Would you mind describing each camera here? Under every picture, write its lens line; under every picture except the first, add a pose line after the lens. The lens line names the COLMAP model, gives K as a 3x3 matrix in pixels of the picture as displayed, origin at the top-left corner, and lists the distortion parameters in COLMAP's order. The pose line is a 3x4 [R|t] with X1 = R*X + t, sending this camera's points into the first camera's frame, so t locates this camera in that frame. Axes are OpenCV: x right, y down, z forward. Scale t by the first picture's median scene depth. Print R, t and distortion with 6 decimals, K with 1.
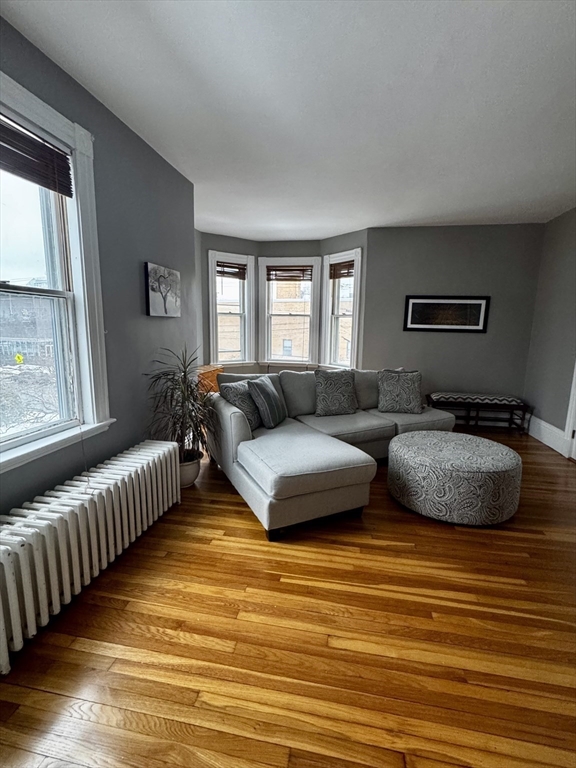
lens RADIAL K [[362.3, 0, 288.0], [0, 362.3, 384.0], [0, 0, 1]] dist [-0.000636, -0.000022]
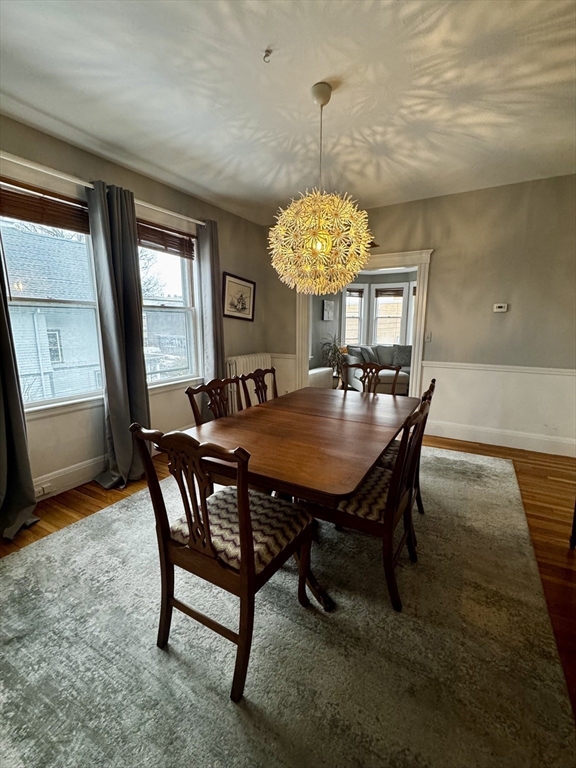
lens RADIAL K [[336.9, 0, 288.0], [0, 336.9, 384.0], [0, 0, 1]] dist [-0.000759, -0.000019]
pose [[0.944710, 0.043919, -0.324953, 0.089683], [-0.040054, 0.999025, 0.018579, 0.114244], [0.325453, -0.004536, 0.945547, -0.665139]]
